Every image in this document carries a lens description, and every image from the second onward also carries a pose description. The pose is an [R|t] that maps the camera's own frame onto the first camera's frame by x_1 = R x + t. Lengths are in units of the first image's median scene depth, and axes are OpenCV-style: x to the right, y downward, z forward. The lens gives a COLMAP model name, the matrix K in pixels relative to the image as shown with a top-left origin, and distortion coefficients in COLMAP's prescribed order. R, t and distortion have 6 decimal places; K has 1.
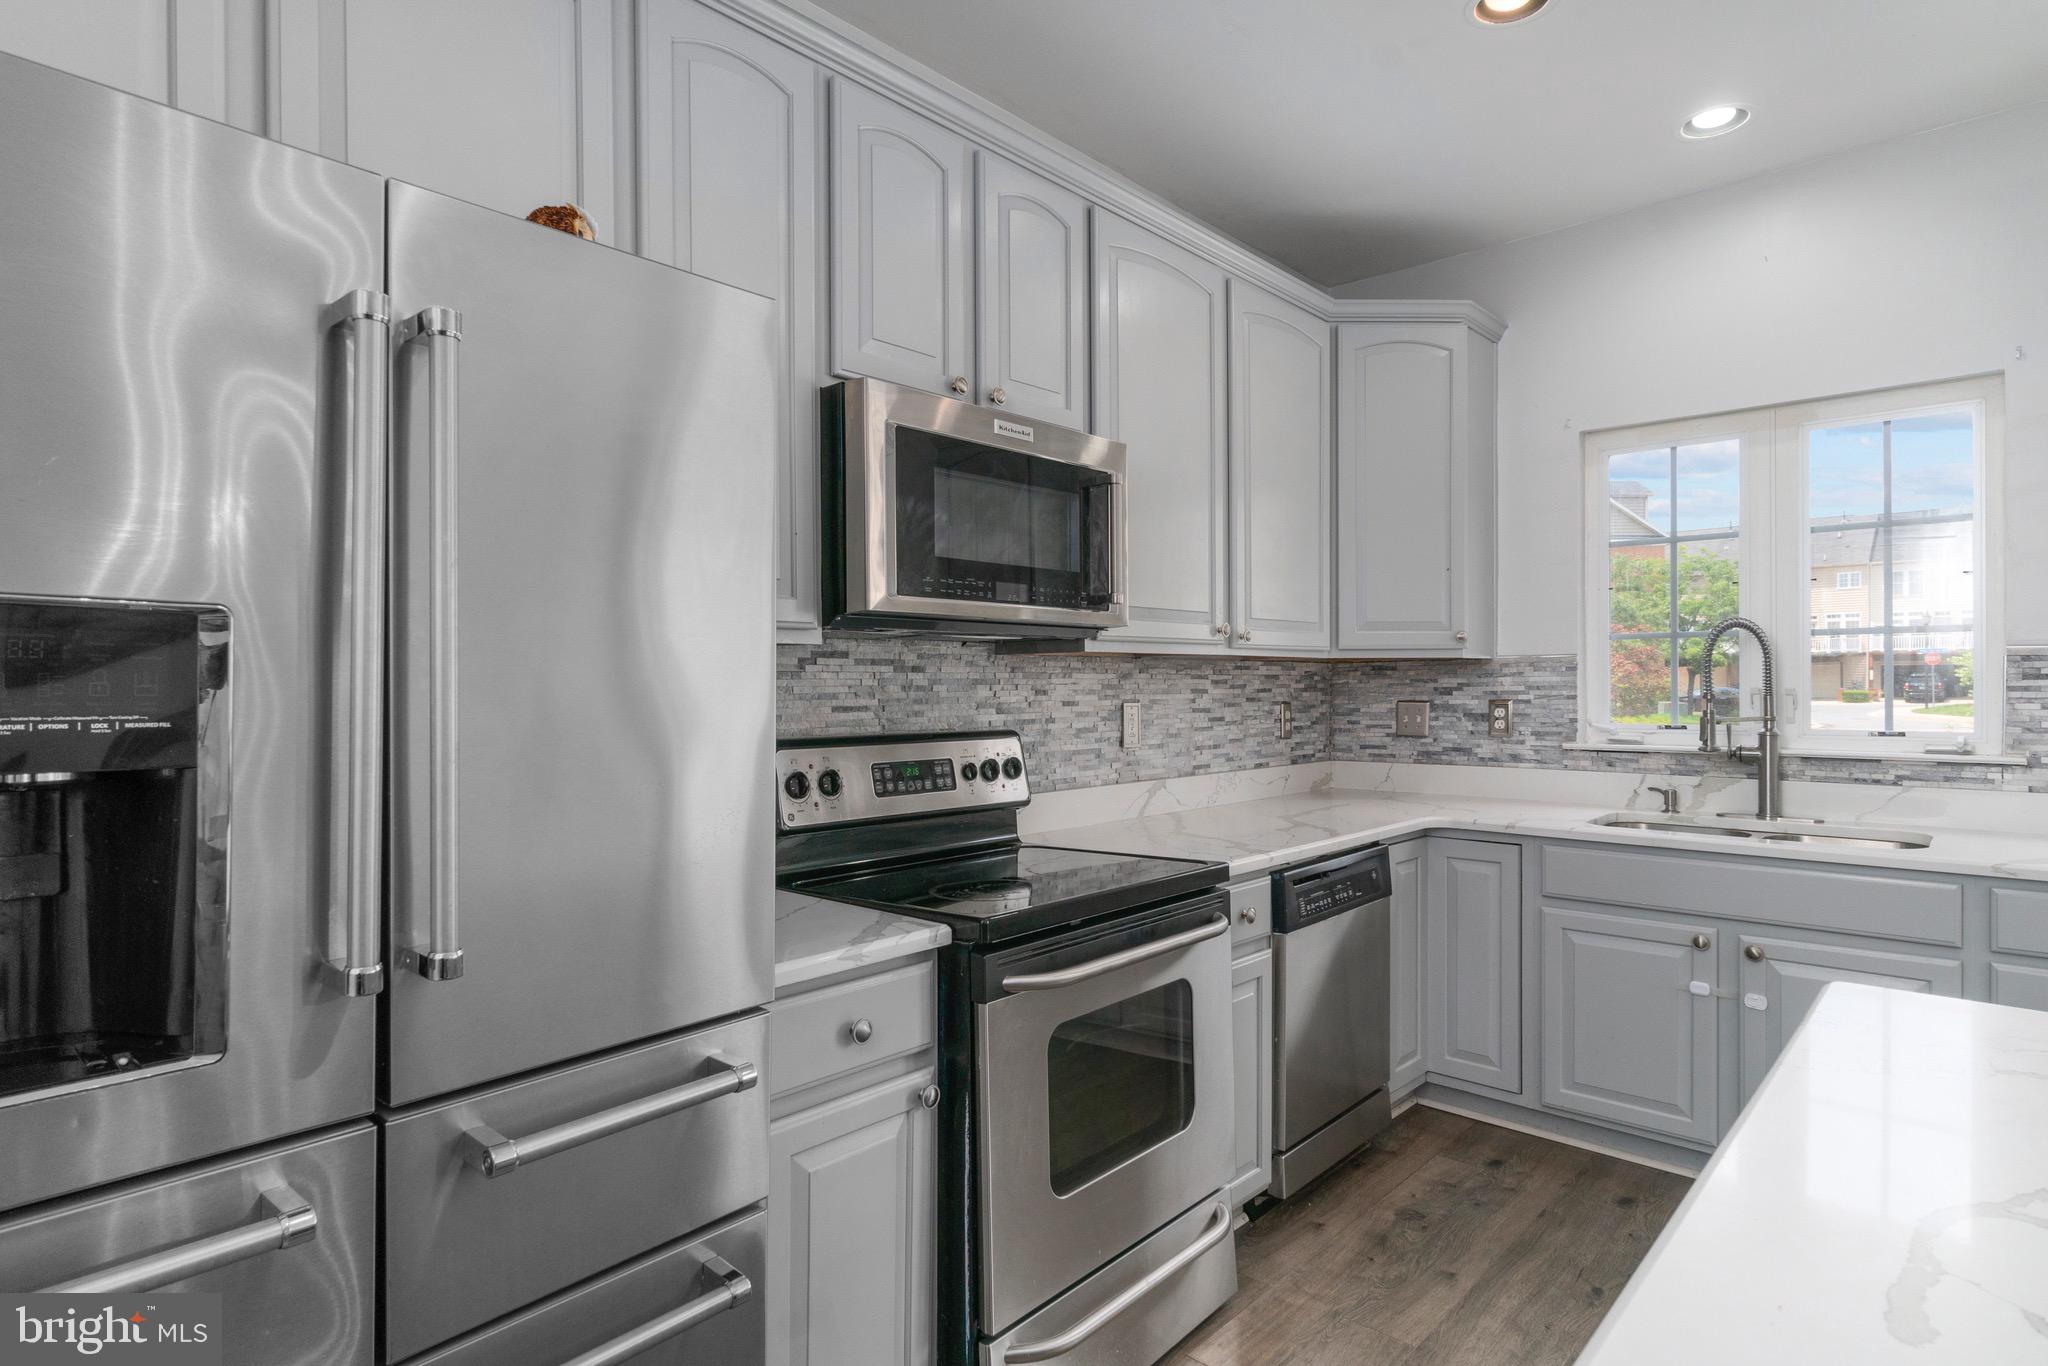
lens RADIAL K [[1090.4, 0, 1006.5], [0, 1090.4, 691.7], [0, 0, 1]] dist [0.002401, -0.002651]
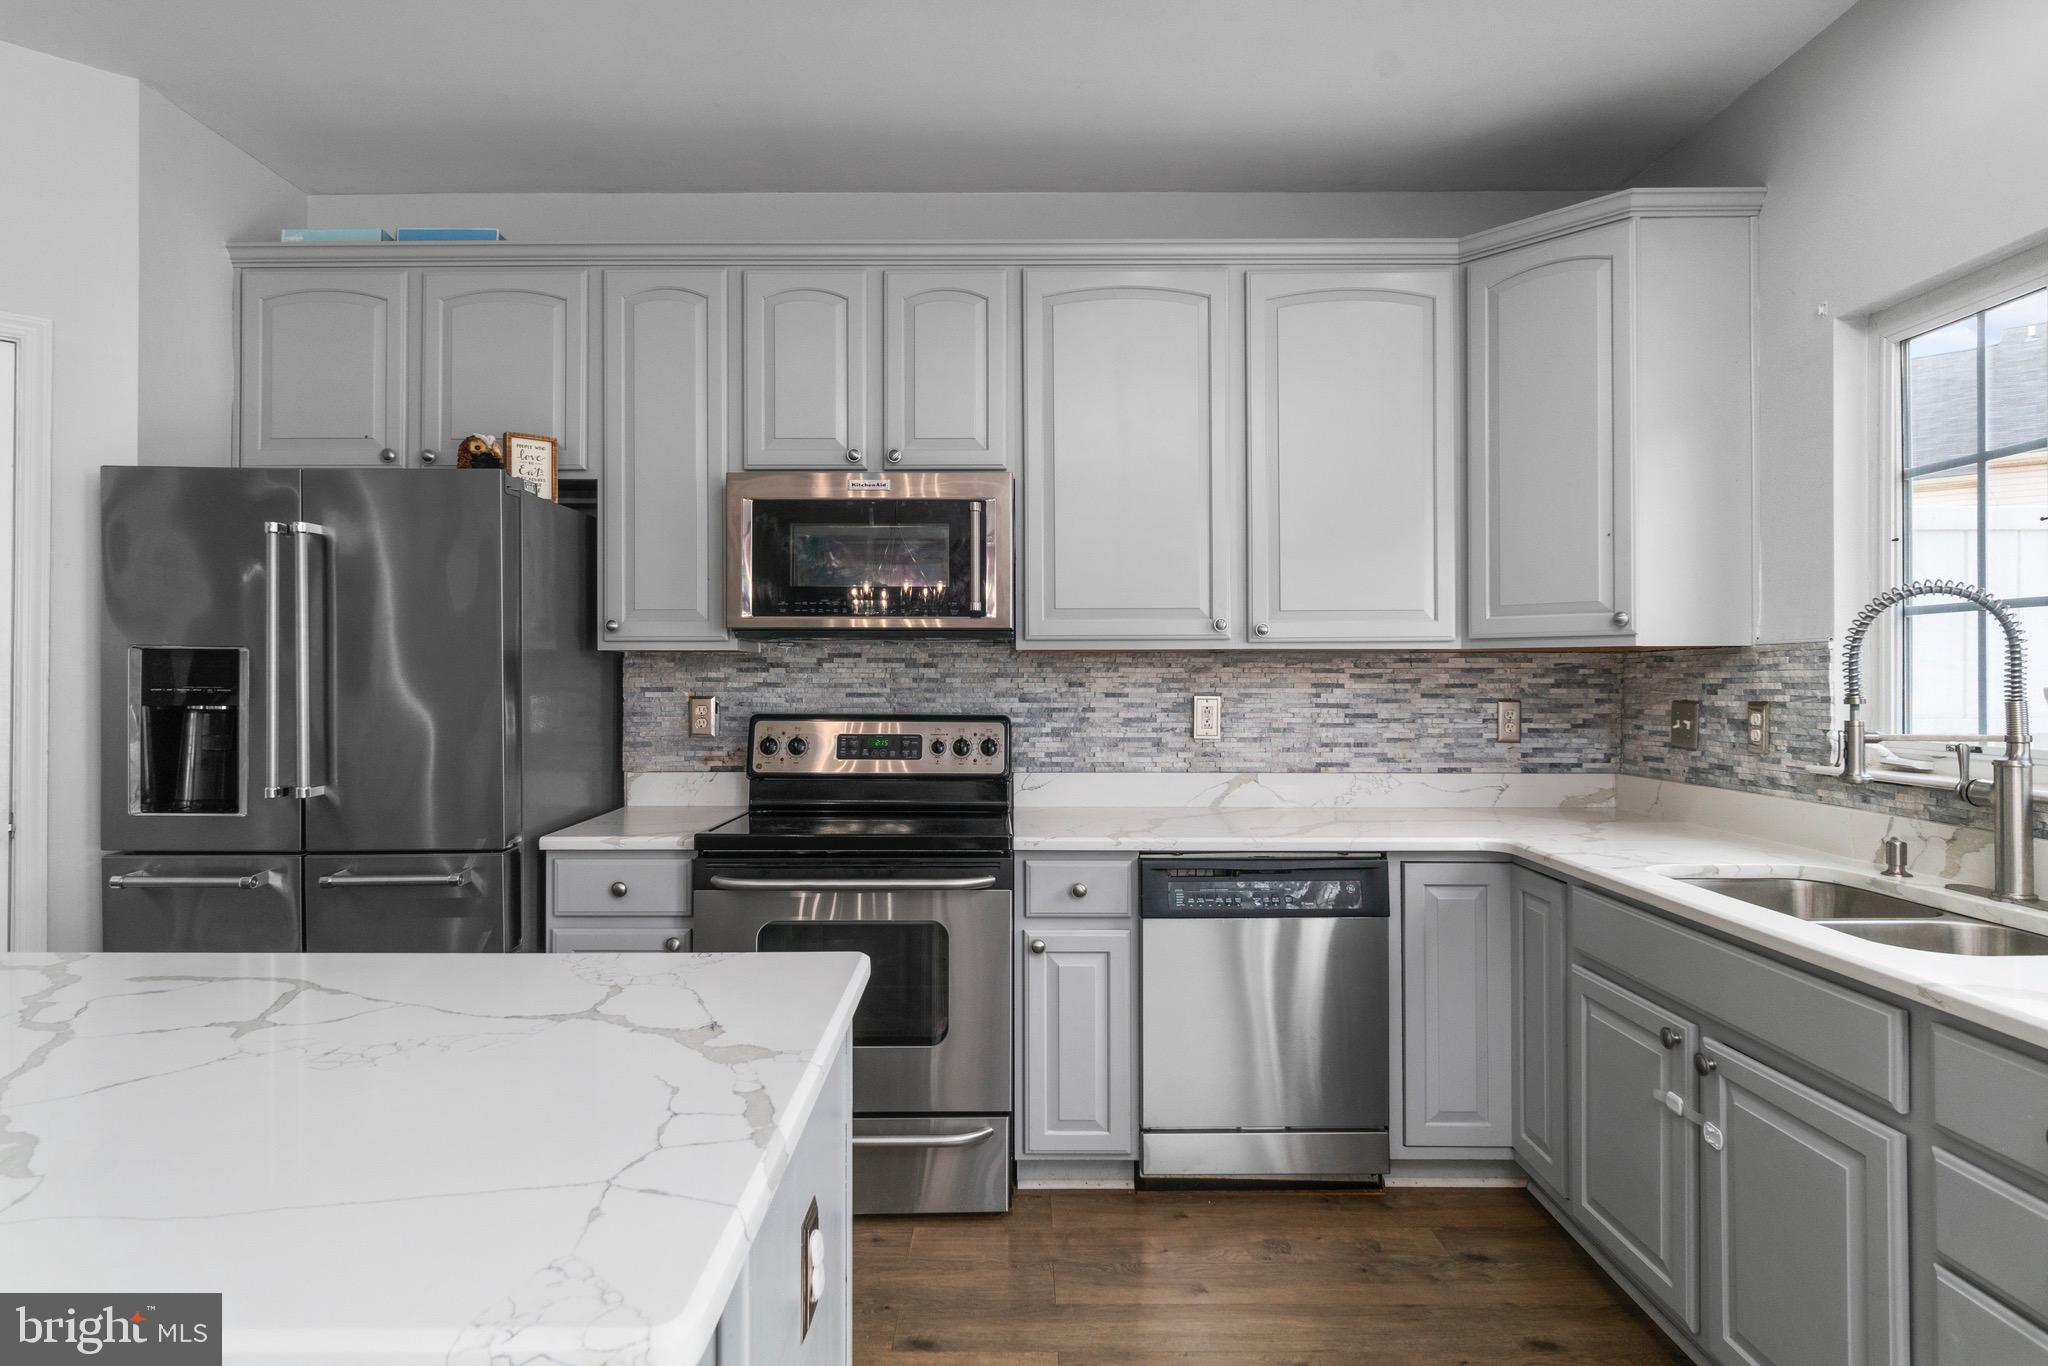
lens RADIAL K [[1090.4, 0, 1024.6], [0, 1090.4, 675.2], [0, 0, 1]] dist [0.002401, -0.002651]
pose [[0.683780, 0.002805, -0.729683, 0.791490], [-0.008222, 0.999959, -0.003861, -0.004221], [0.729642, 0.008640, 0.683775, 0.173969]]
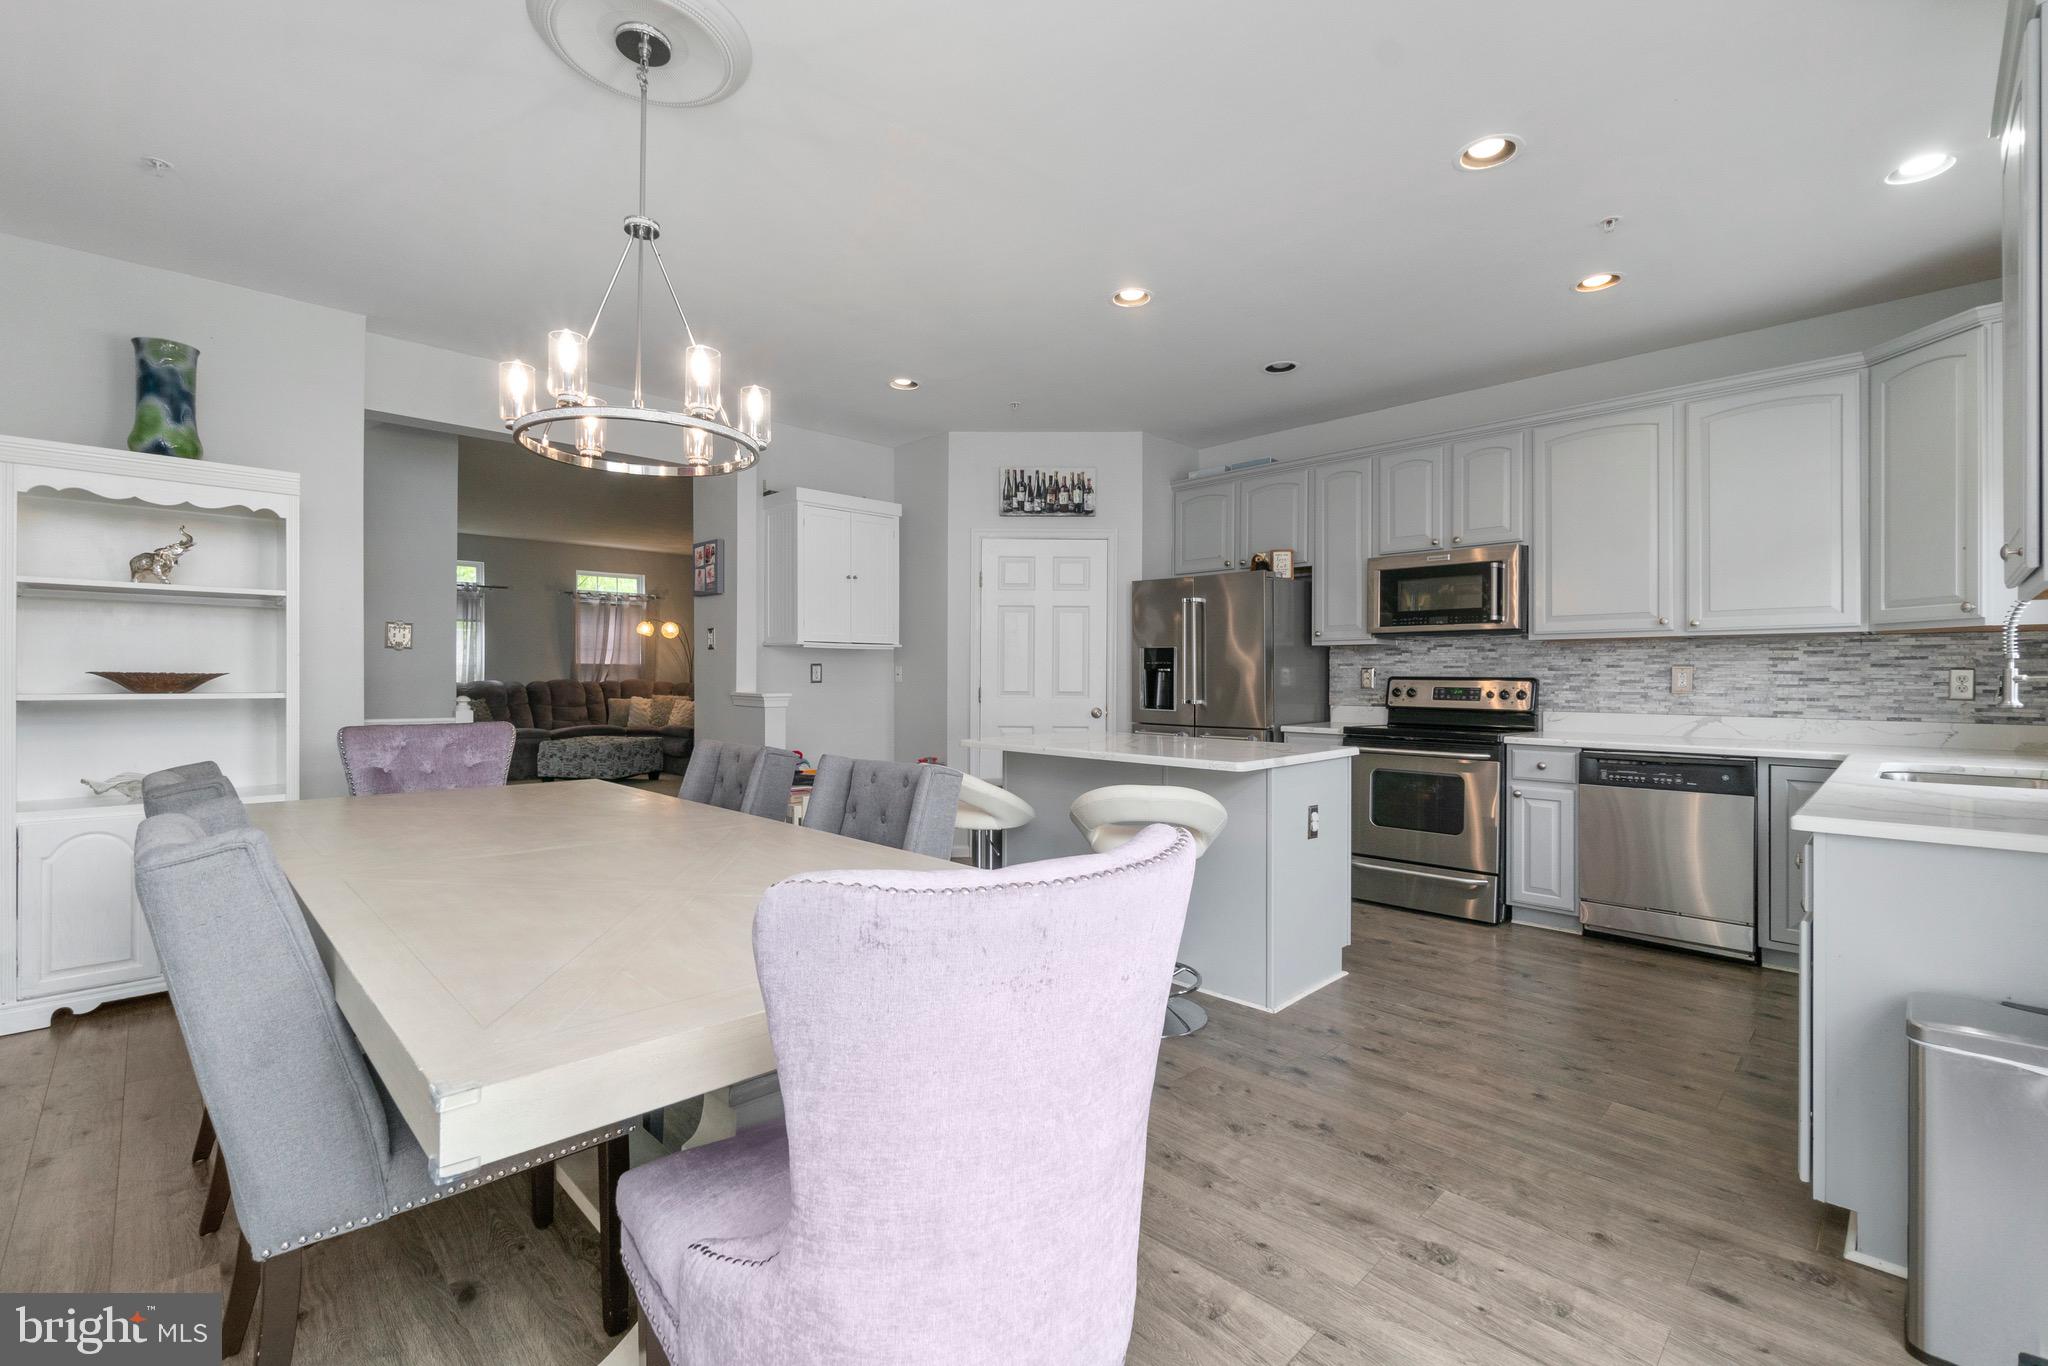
lens RADIAL K [[906.7, 0, 1003.0], [0, 906.7, 675.4], [0, 0, 1]] dist [-0.005121, 0.001173]
pose [[-0.055926, 0.003384, -0.998429, 1.599342], [-0.009949, 0.999943, 0.003947, 0.029972], [0.998385, 0.010154, -0.055889, 0.066484]]
